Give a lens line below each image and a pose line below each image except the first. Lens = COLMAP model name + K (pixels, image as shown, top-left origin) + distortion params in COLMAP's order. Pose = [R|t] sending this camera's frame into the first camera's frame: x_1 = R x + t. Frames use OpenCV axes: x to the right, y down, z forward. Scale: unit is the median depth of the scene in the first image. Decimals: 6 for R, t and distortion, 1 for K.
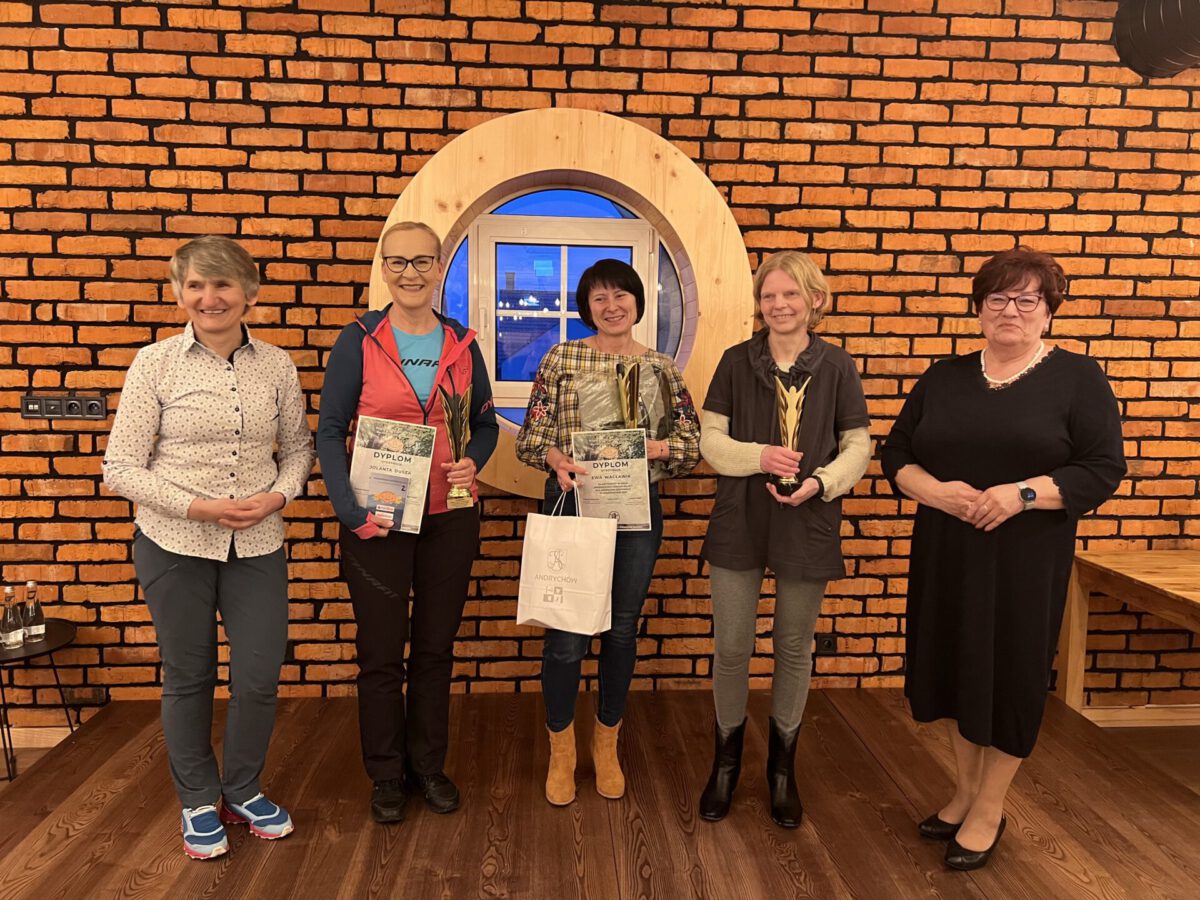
lens RADIAL K [[905.0, 0, 608.2], [0, 905.0, 441.9], [0, 0, 1]] dist [0.046816, -0.049456]
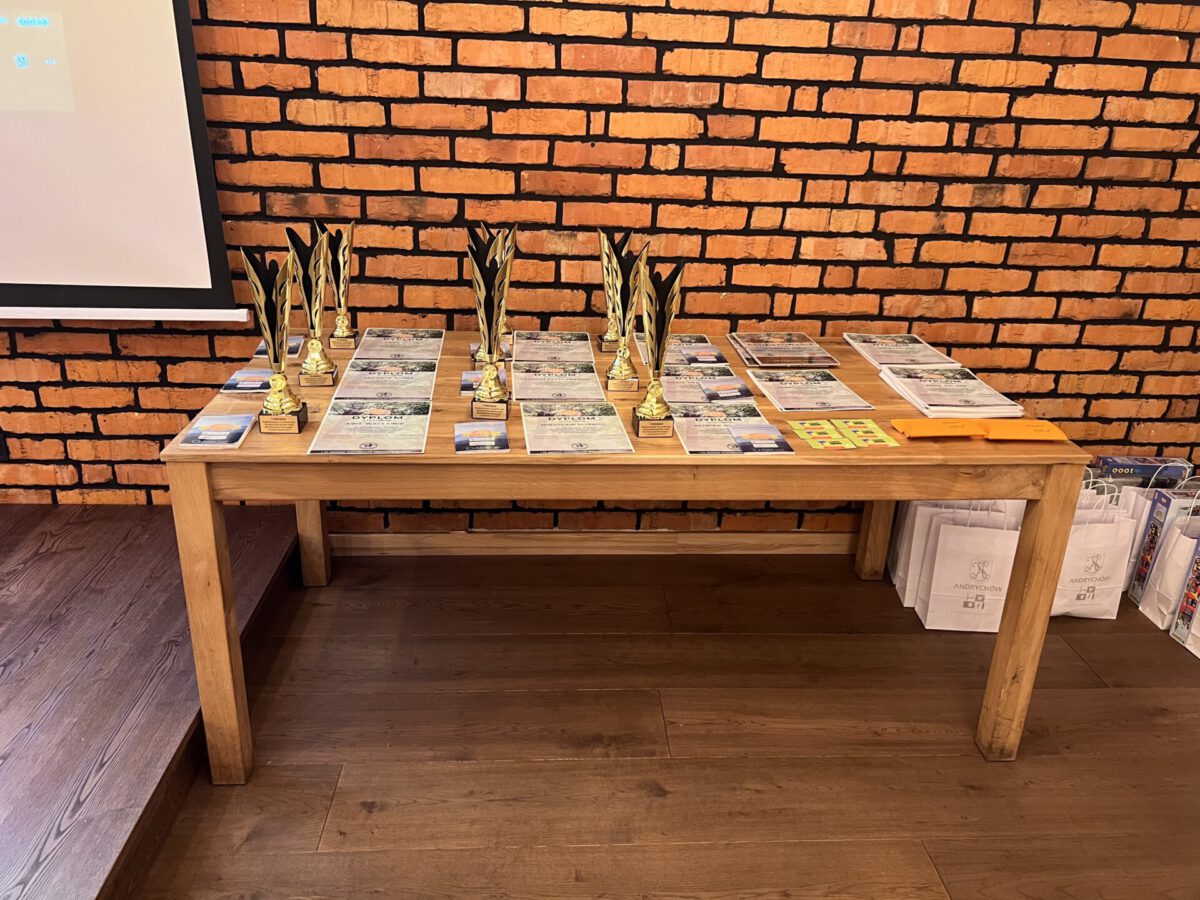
lens RADIAL K [[905.0, 0, 607.9], [0, 905.0, 454.6], [0, 0, 1]] dist [0.046816, -0.049456]
pose [[0.999673, 0.024225, 0.008140, 0.776843], [-0.025531, 0.960681, 0.276478, 0.014616], [-0.001123, -0.276595, 0.960986, 0.317654]]
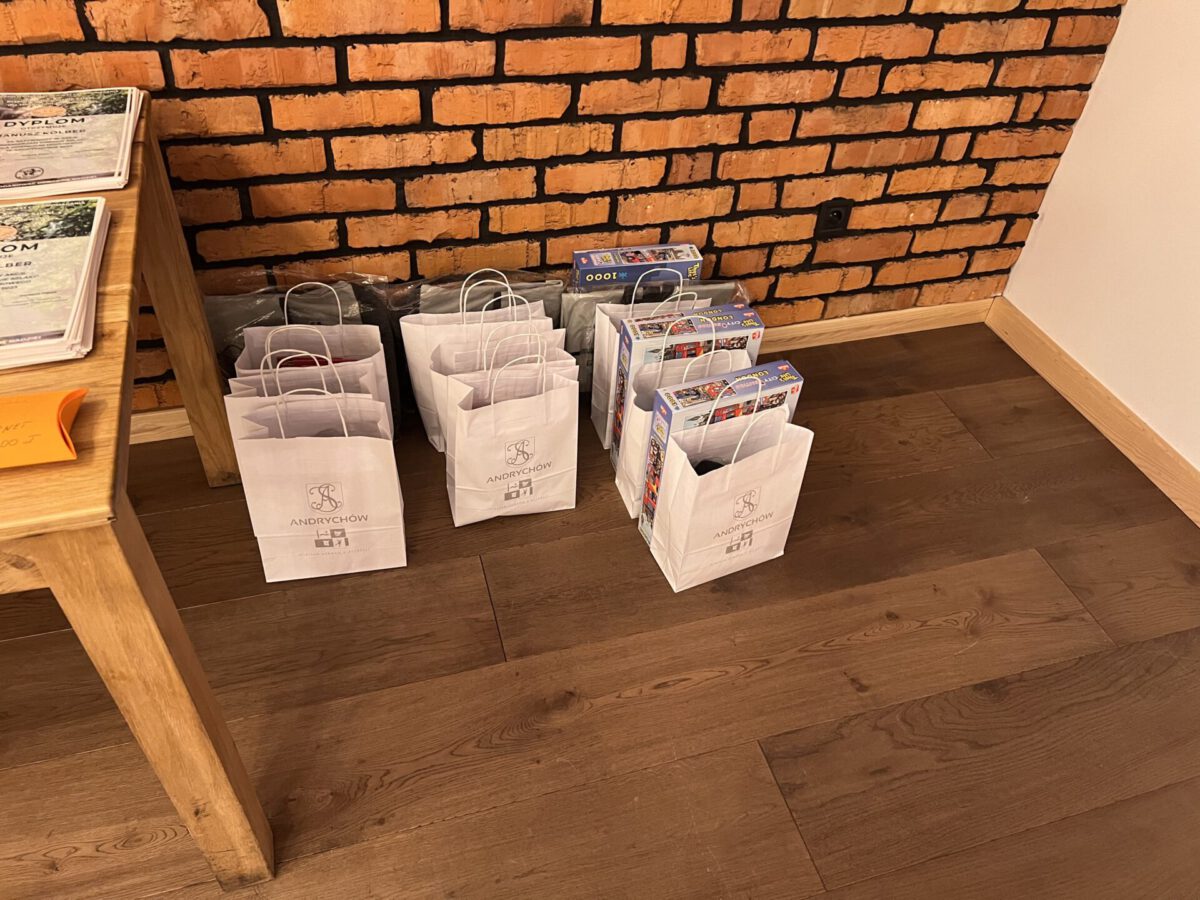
lens RADIAL K [[905.0, 0, 605.8], [0, 905.0, 447.8], [0, 0, 1]] dist [0.046816, -0.049456]
pose [[0.973517, -0.110220, 0.200289, 1.142168], [-0.031692, 0.802578, 0.595704, 0.005590], [-0.226406, -0.586276, 0.777831, 0.635723]]
